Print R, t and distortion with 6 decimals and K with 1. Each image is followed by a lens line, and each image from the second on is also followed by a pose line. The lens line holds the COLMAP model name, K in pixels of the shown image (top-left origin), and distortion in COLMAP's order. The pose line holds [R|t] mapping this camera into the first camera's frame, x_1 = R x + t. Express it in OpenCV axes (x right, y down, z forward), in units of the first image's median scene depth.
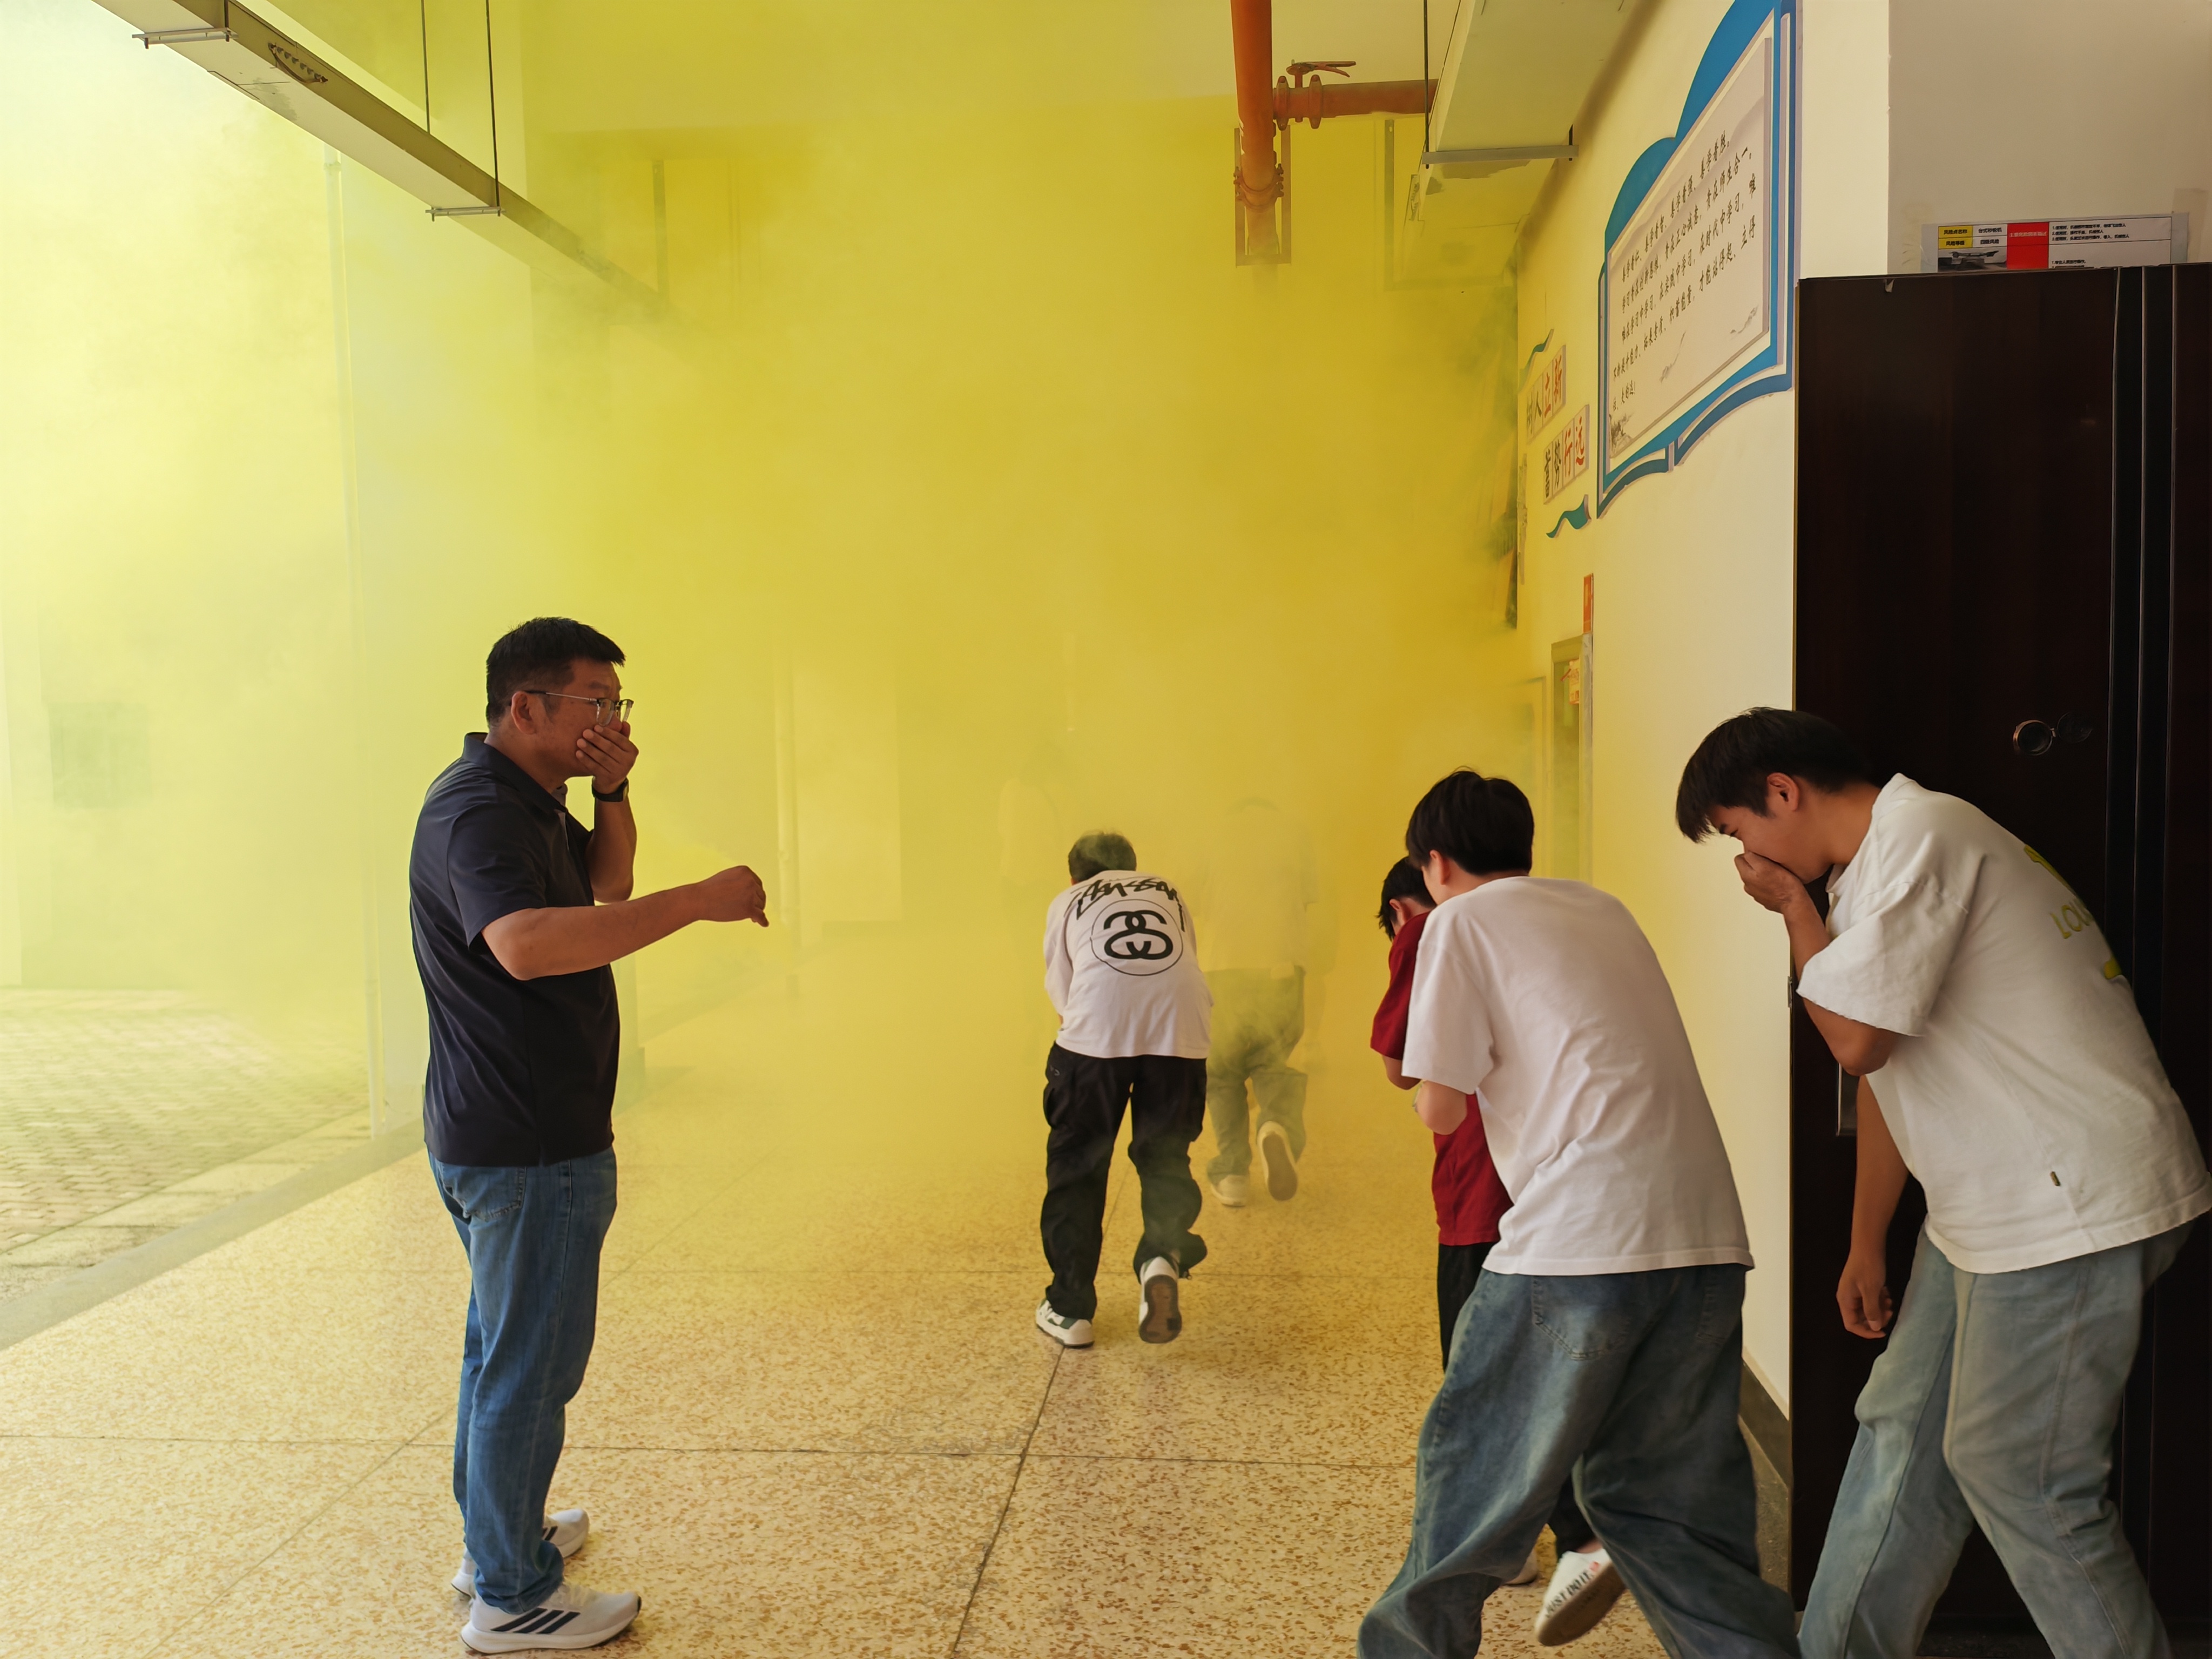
lens RADIAL K [[1749.7, 0, 1107.3], [0, 1749.7, 862.3], [0, 0, 1]] dist [0.030508, -0.006020]
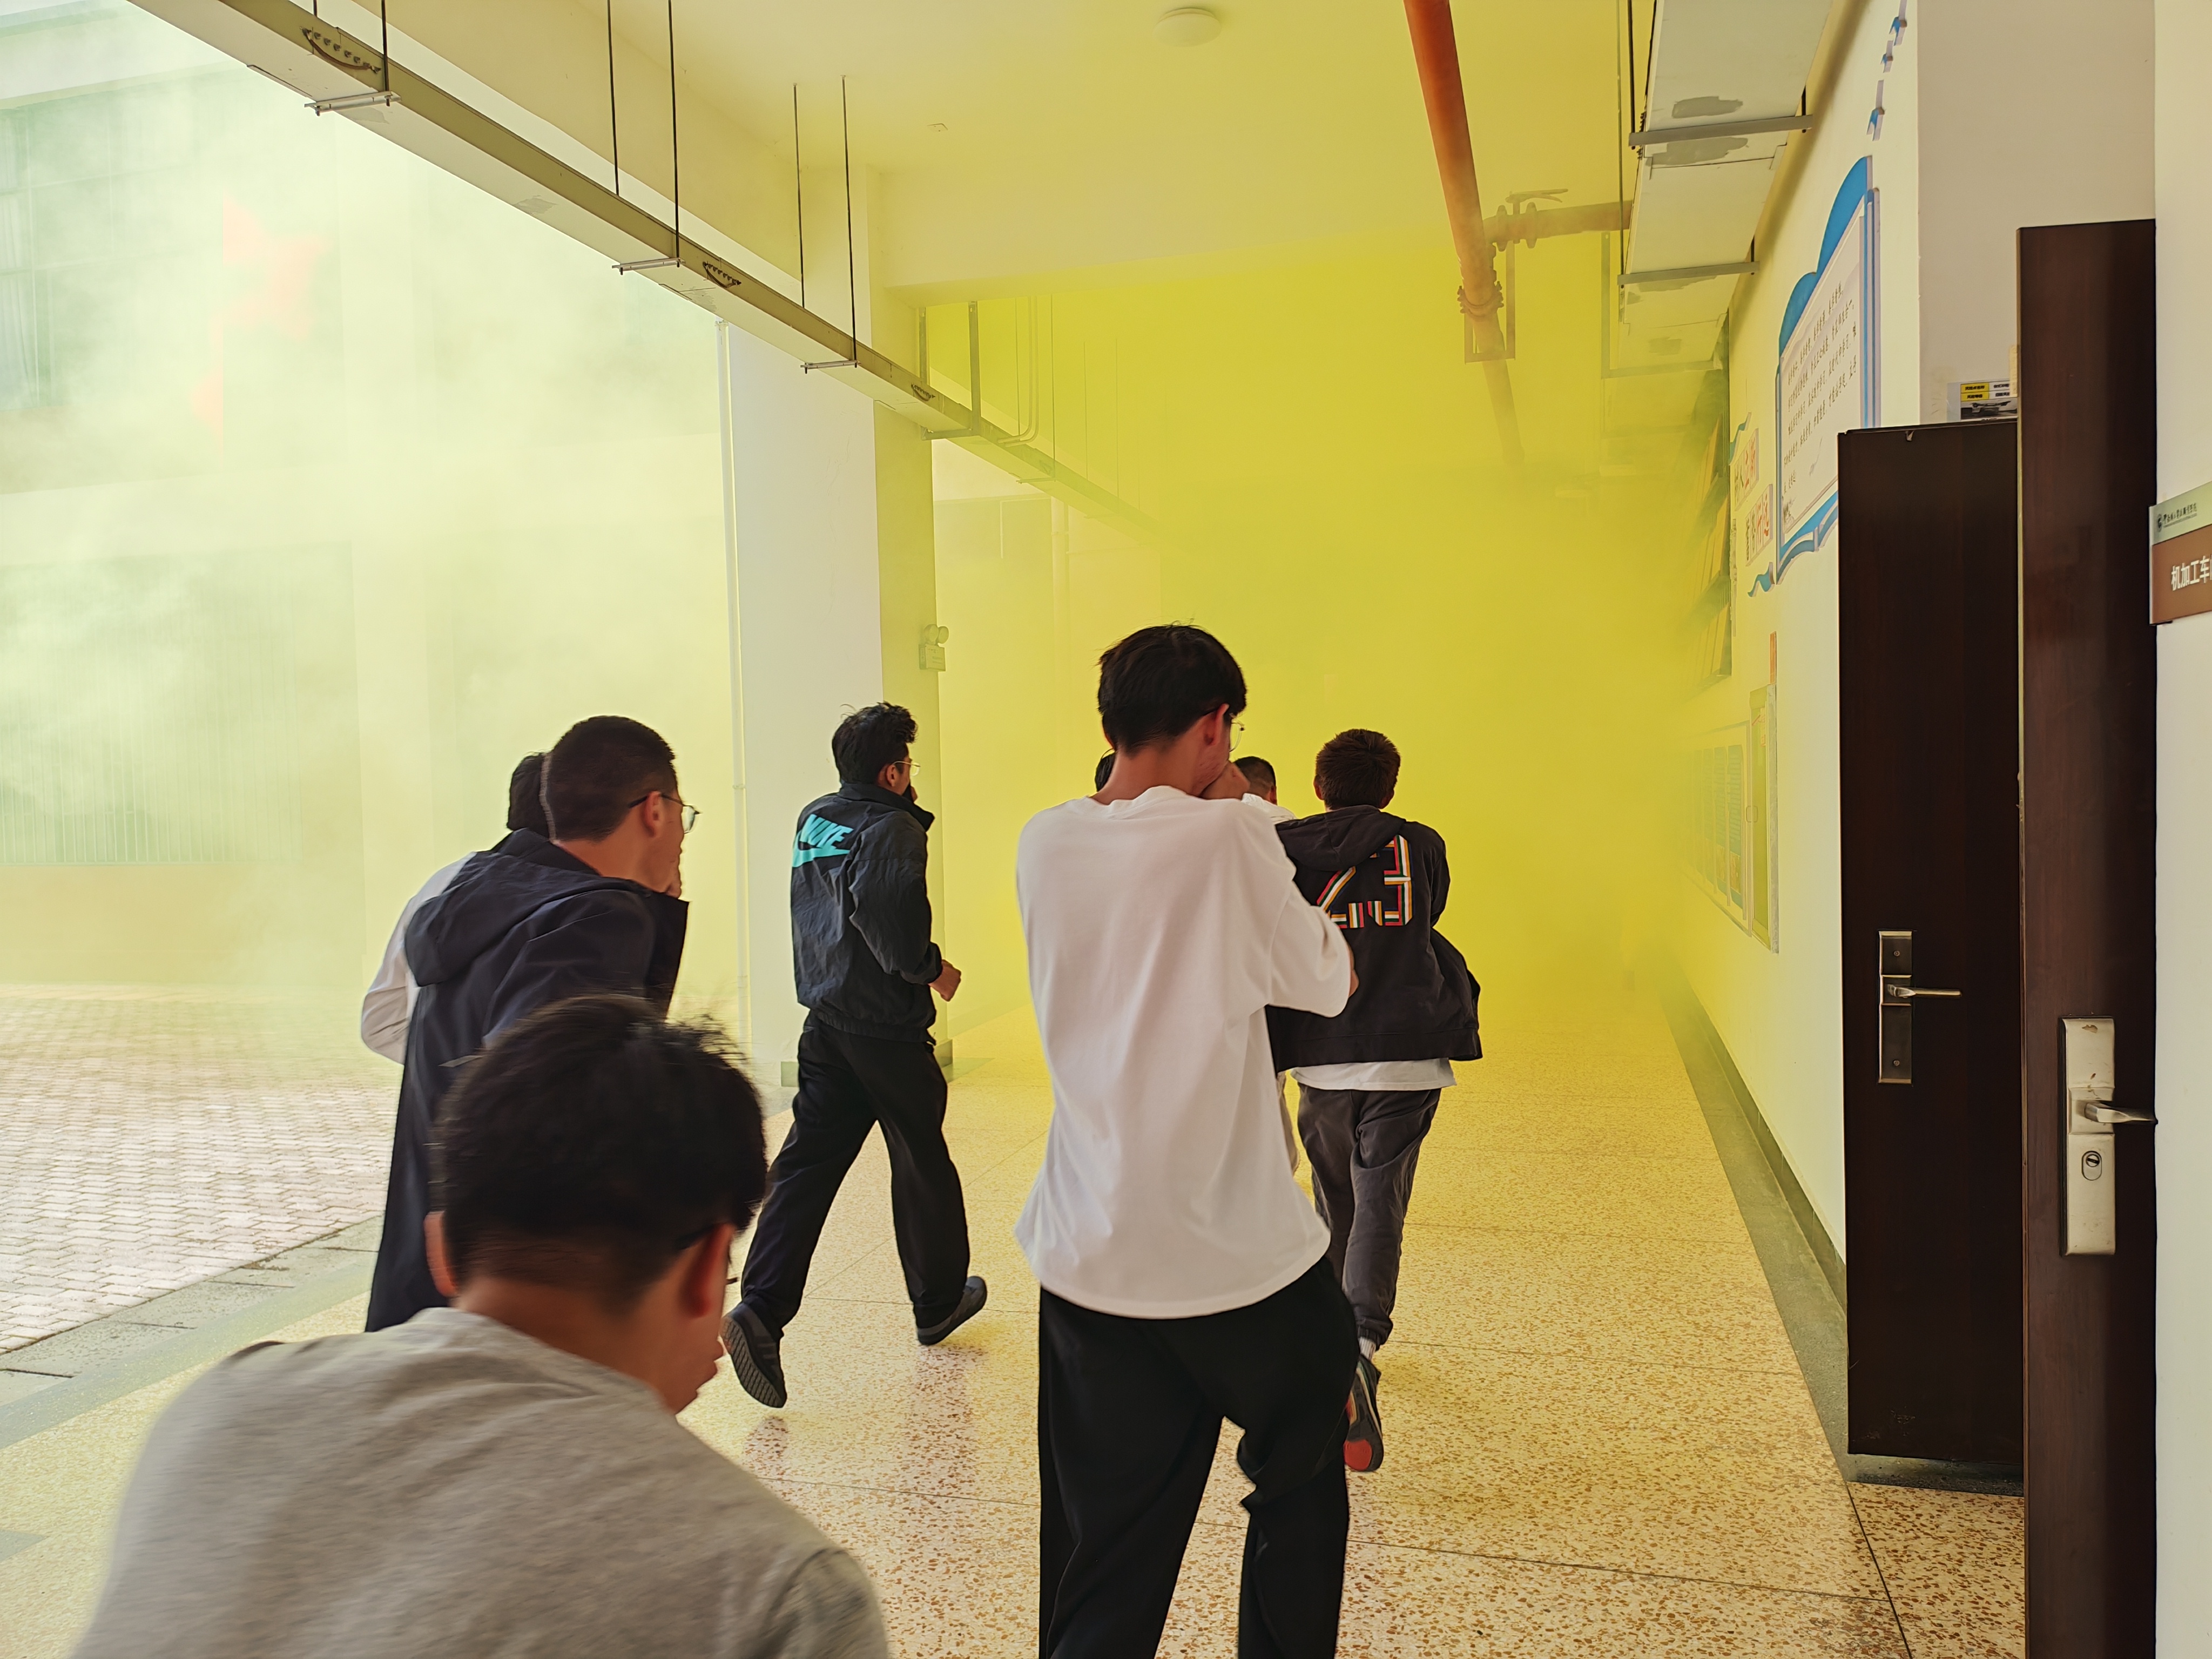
lens RADIAL K [[1749.7, 0, 1107.3], [0, 1749.7, 862.3], [0, 0, 1]] dist [0.030508, -0.006020]
pose [[0.988259, 0.003975, -0.152734, 0.029618], [-0.007522, 0.999715, -0.022649, 0.016597], [0.152600, 0.023532, 0.988008, -0.230083]]
